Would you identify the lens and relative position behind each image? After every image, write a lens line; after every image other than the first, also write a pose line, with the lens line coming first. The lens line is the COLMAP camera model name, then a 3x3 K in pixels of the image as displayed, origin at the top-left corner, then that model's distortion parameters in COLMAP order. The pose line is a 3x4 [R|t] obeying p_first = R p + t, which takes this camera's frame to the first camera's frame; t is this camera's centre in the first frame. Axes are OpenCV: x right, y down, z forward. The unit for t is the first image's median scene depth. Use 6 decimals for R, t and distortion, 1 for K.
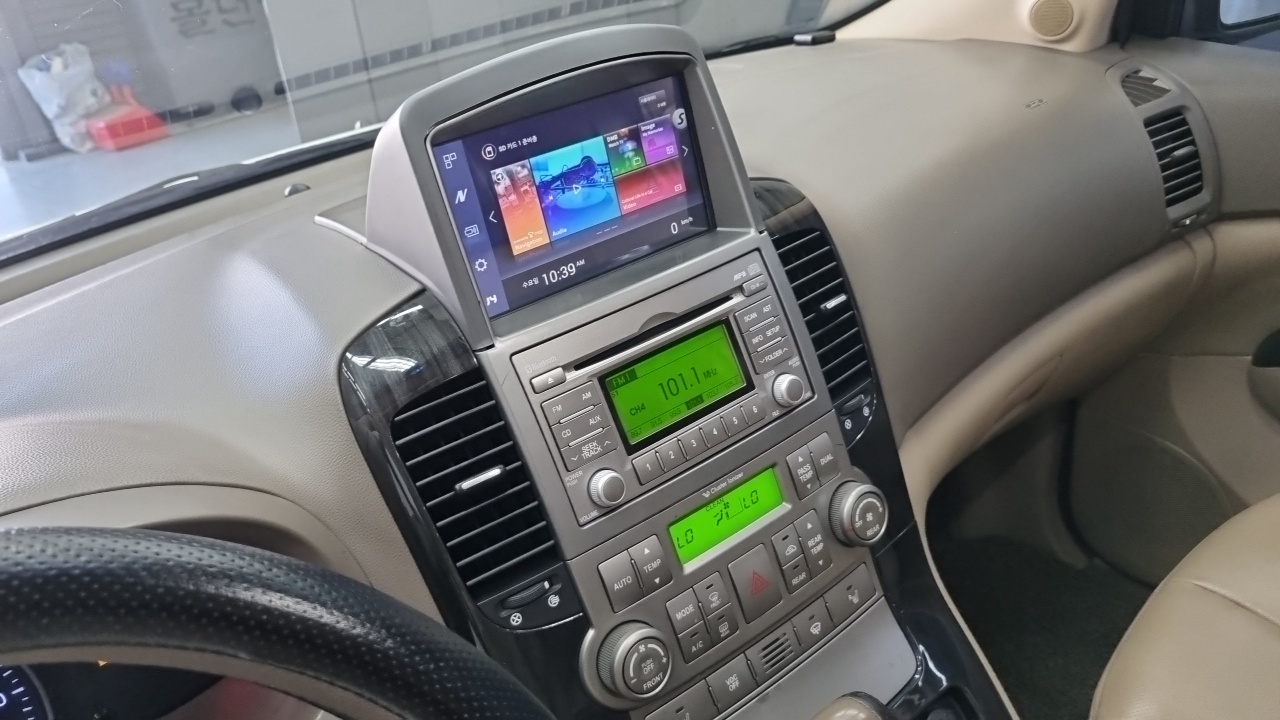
lens RADIAL K [[969.4, 0, 622.9], [0, 969.4, 353.9], [0, 0, 1]] dist [0.022438, -0.001262]
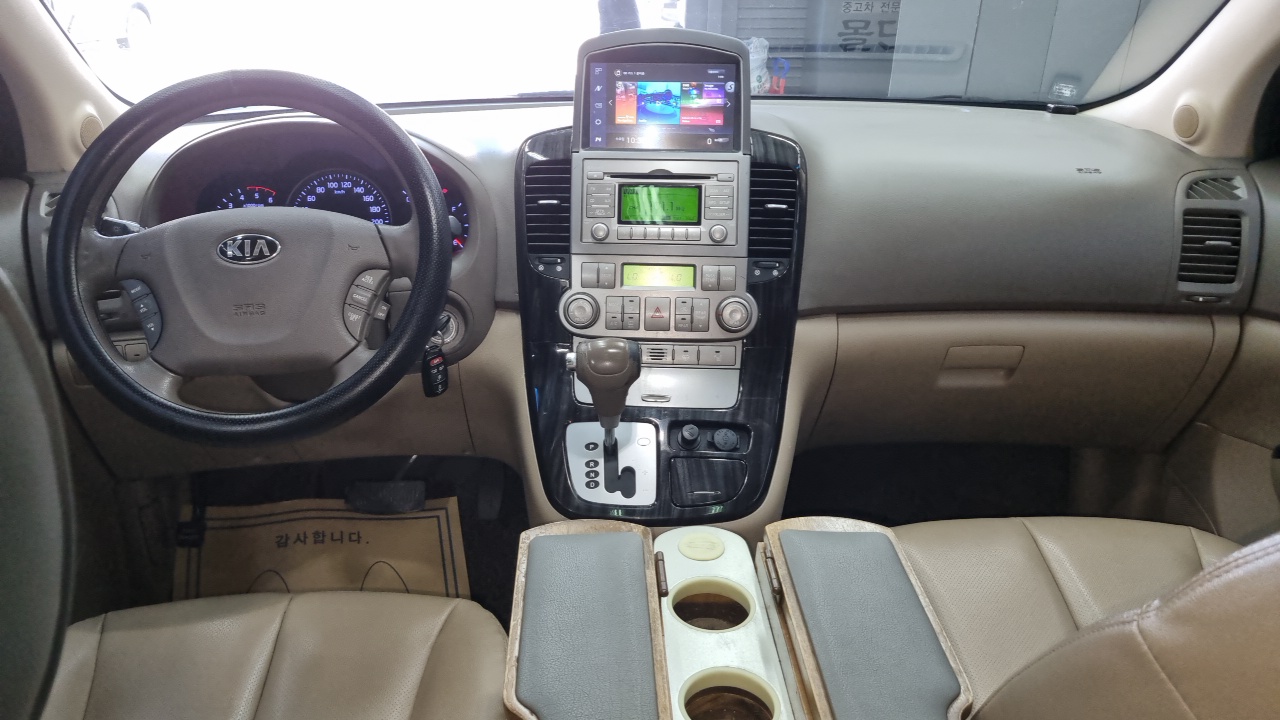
lens RADIAL K [[969.4, 0, 648.5], [0, 969.4, 382.7], [0, 0, 1]] dist [0.022438, -0.001262]
pose [[0.762425, 0.372910, -0.528816, 1.235103], [-0.379506, 0.919622, 0.101343, 0.172930], [0.524103, 0.123422, 0.842664, -0.672243]]
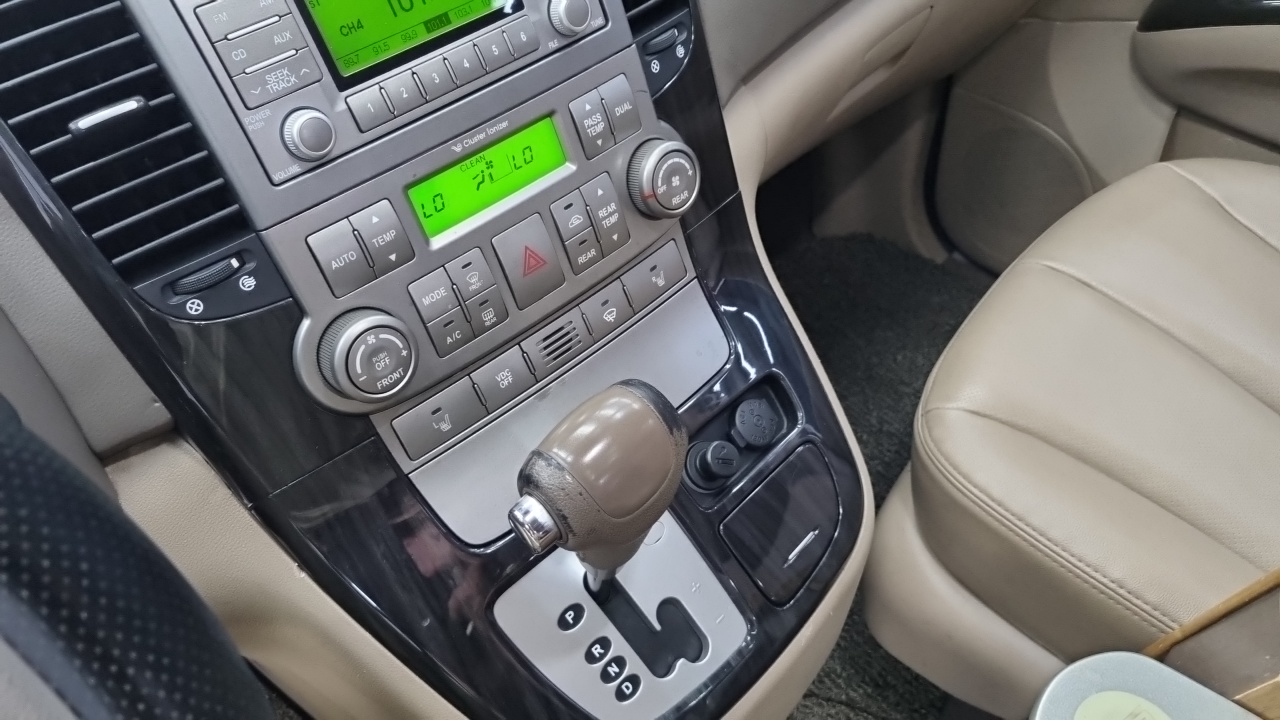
lens RADIAL K [[969.4, 0, 630.6], [0, 969.4, 366.1], [0, 0, 1]] dist [0.022438, -0.001262]
pose [[0.993687, -0.033945, 0.106930, 0.131726], [0.001450, 0.956934, 0.290301, 0.084811], [-0.112179, -0.288313, 0.950942, 0.194097]]
